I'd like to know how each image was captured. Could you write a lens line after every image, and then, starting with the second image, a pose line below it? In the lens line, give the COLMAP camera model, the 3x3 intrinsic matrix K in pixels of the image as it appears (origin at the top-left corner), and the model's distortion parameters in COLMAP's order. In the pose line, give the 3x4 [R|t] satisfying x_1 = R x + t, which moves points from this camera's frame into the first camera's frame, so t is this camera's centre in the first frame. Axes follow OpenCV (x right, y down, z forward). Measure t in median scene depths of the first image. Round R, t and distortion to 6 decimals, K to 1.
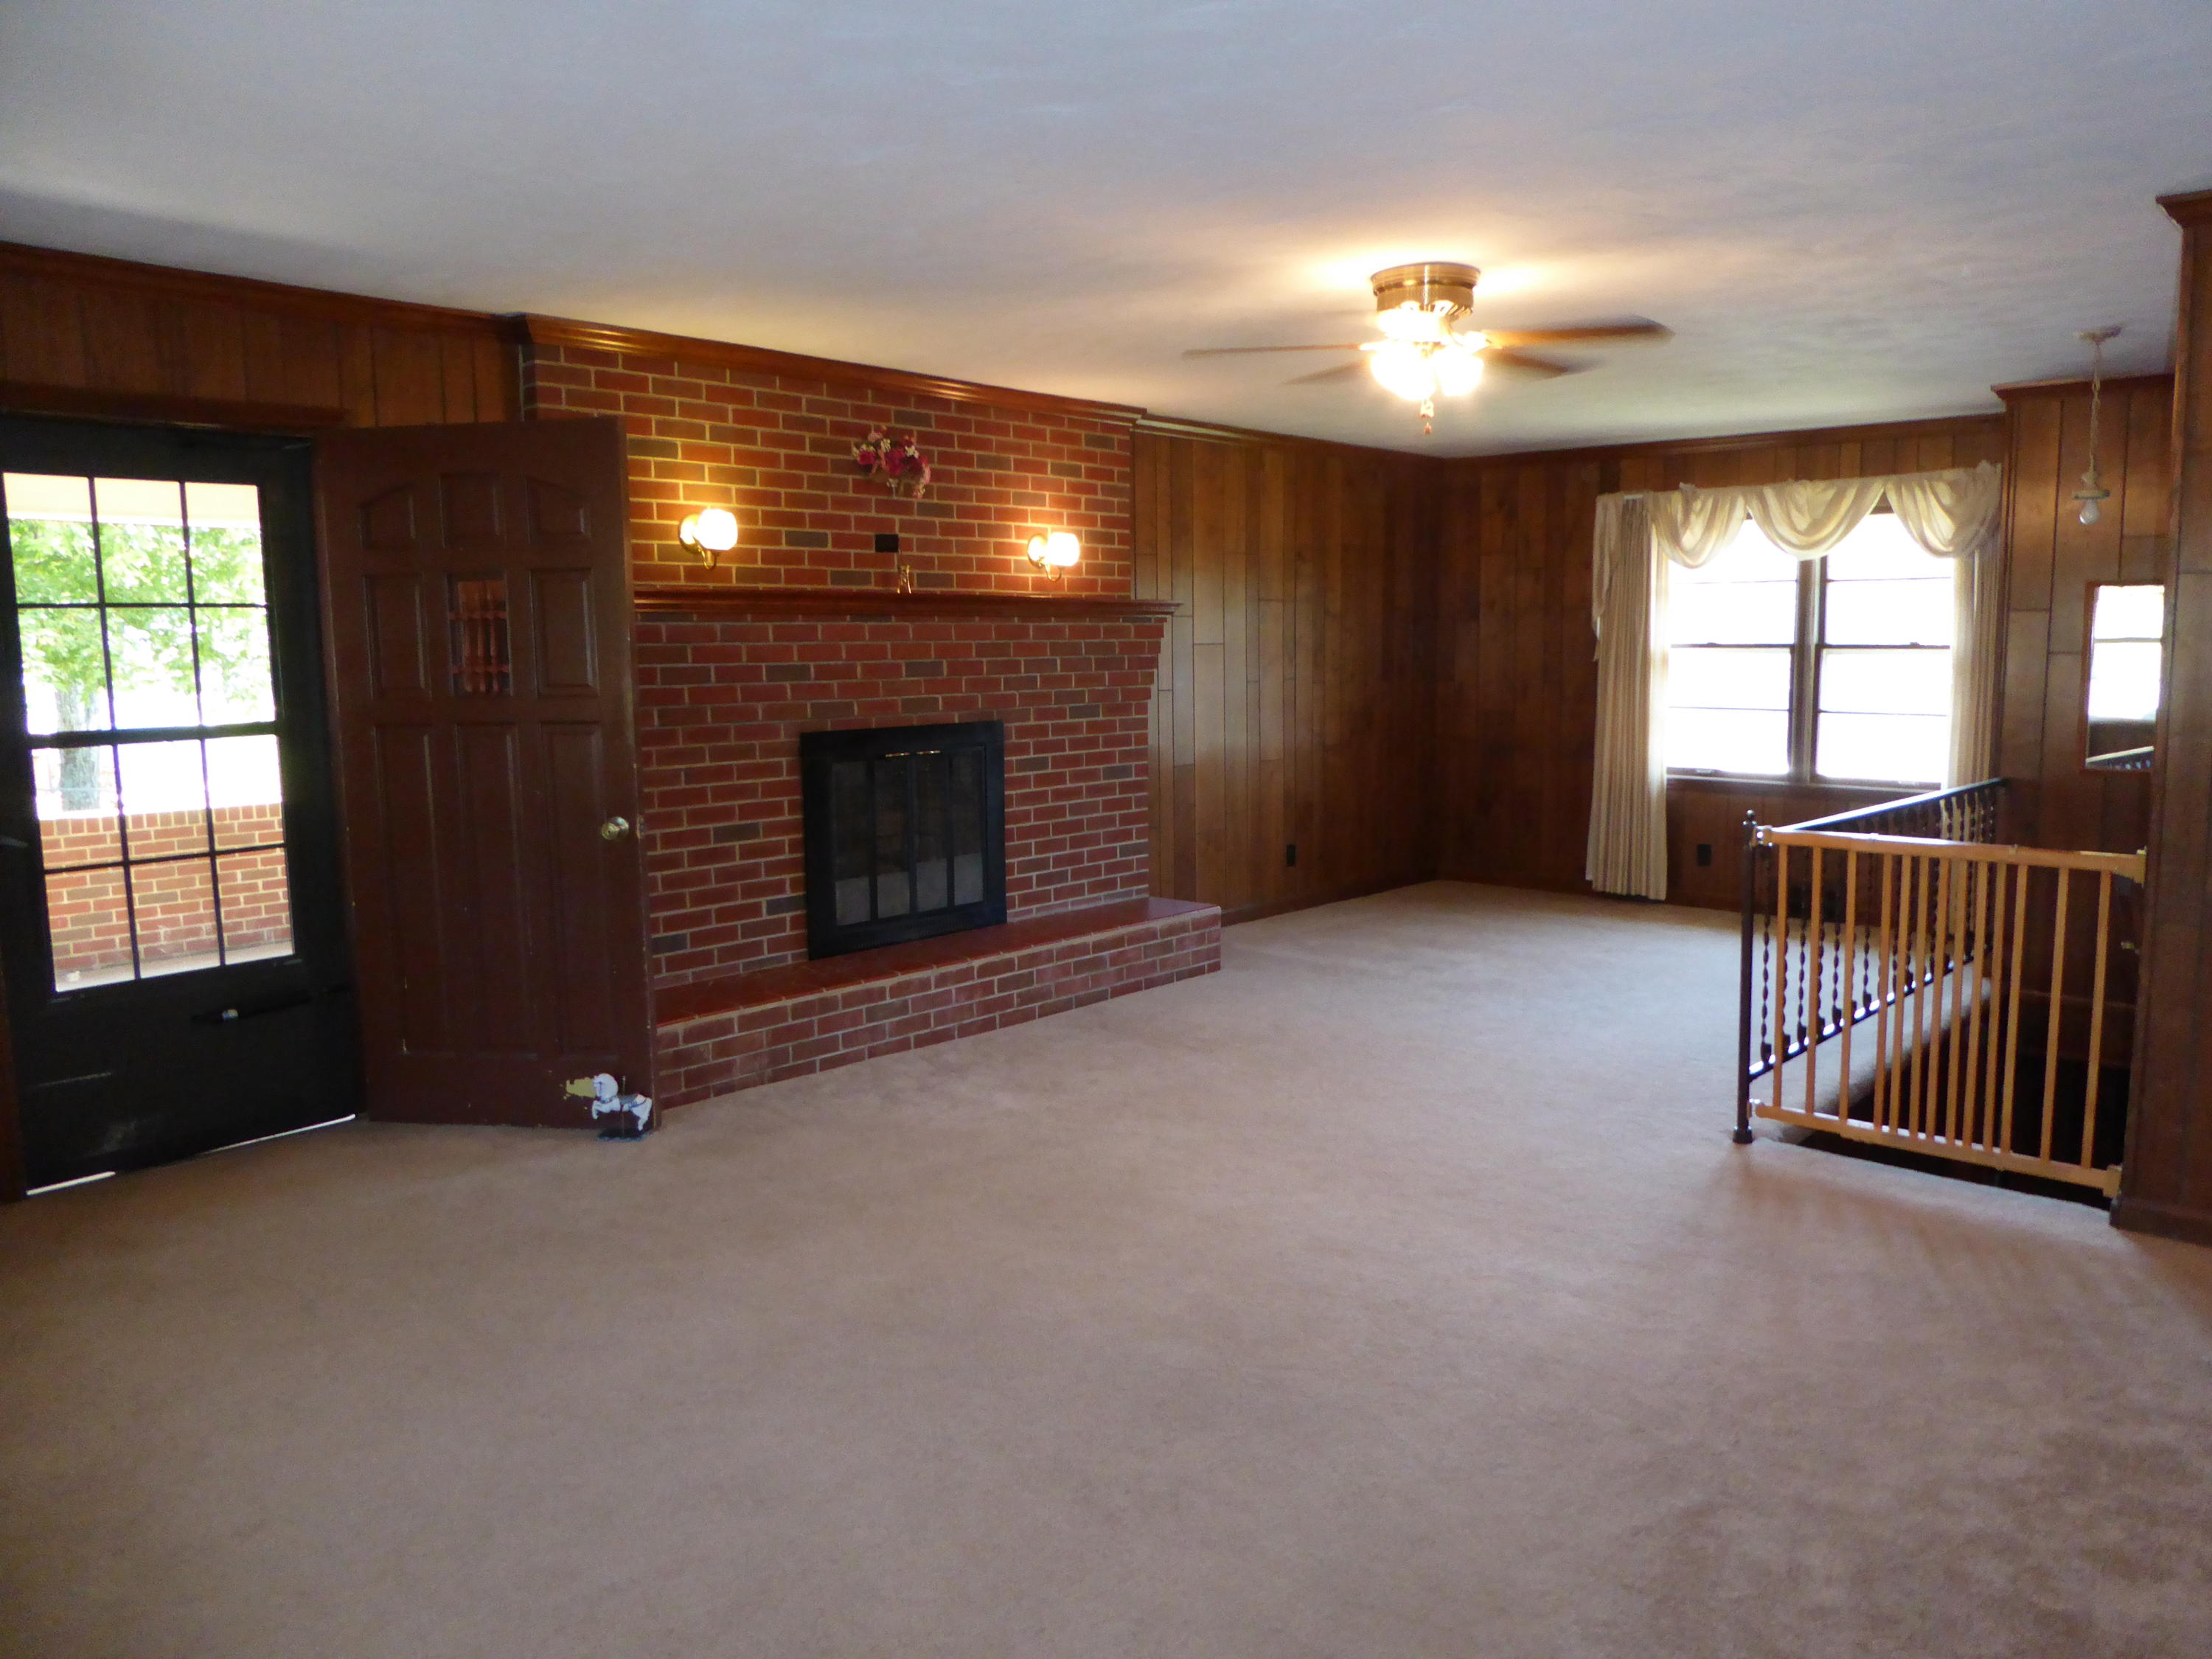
lens RADIAL K [[1576.7, 0, 1109.4], [0, 1576.7, 828.7], [0, 0, 1]] dist [-0.038815, 0.019989]
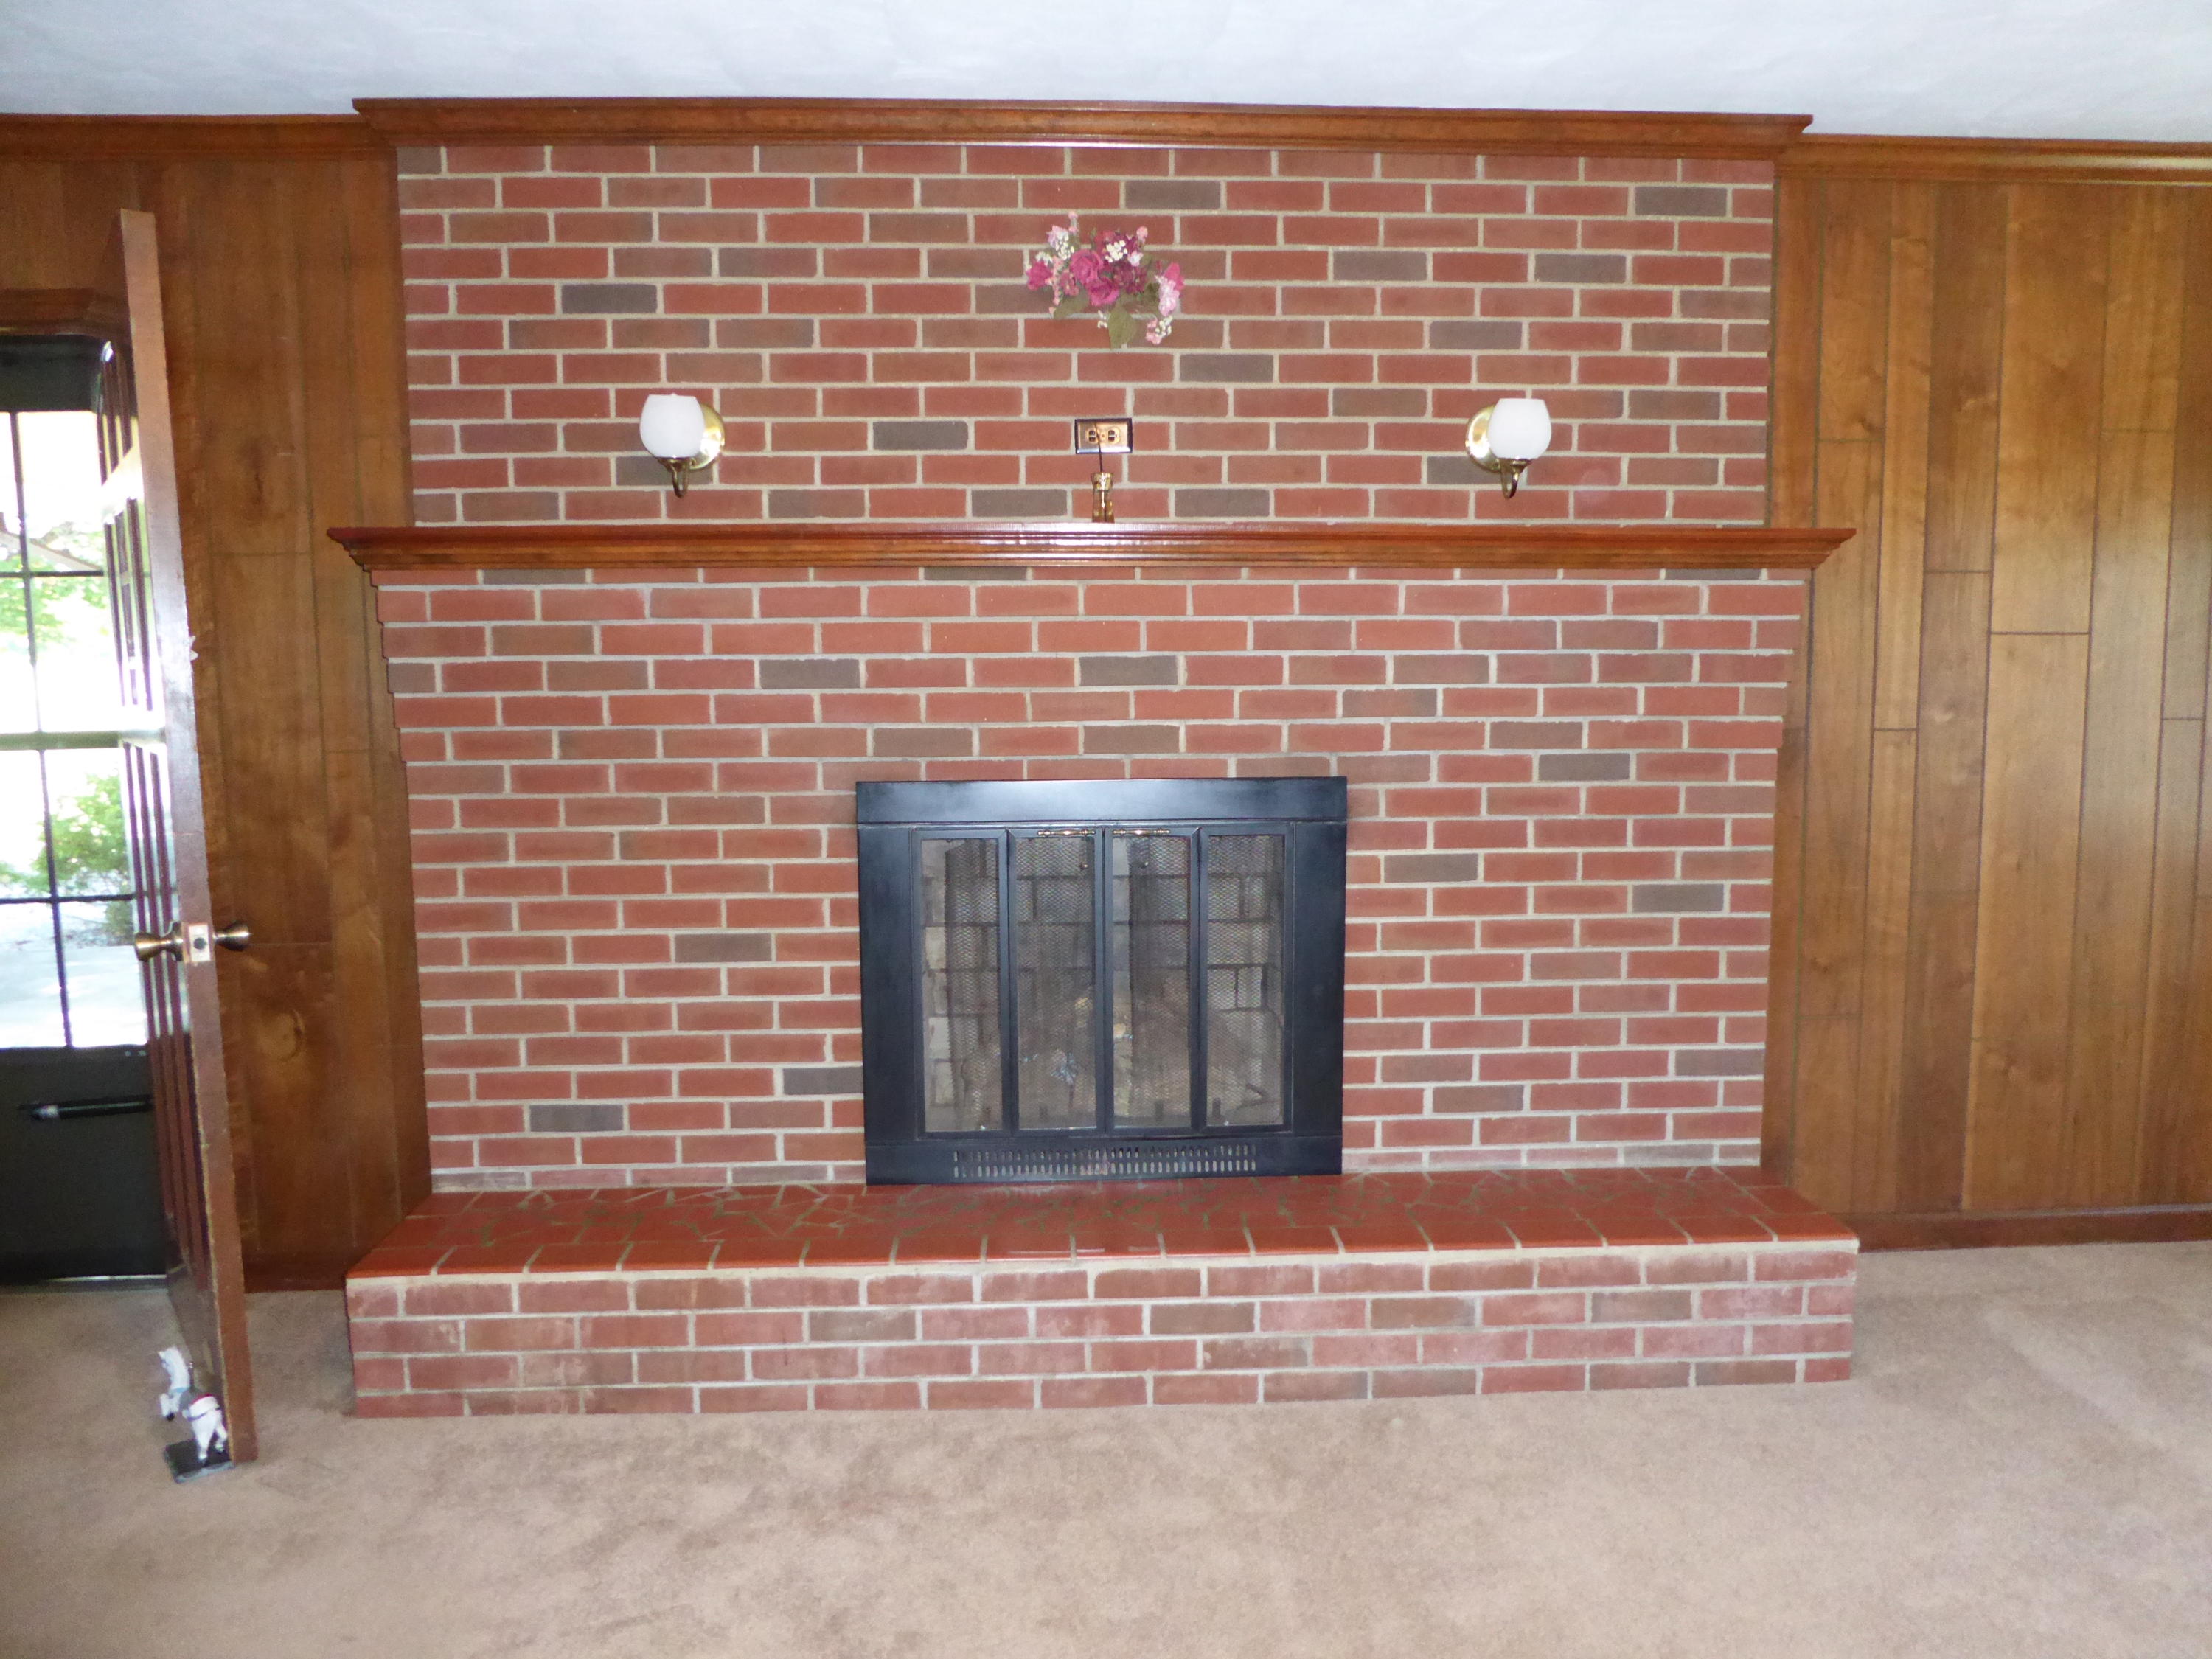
lens RADIAL K [[1576.7, 0, 1096.8], [0, 1576.7, 820.9], [0, 0, 1]] dist [-0.038815, 0.019989]
pose [[0.707638, 0.079833, -0.702050, 0.251743], [-0.084096, 0.996050, 0.028500, -0.068586], [0.701552, 0.038872, 0.711557, 0.644377]]
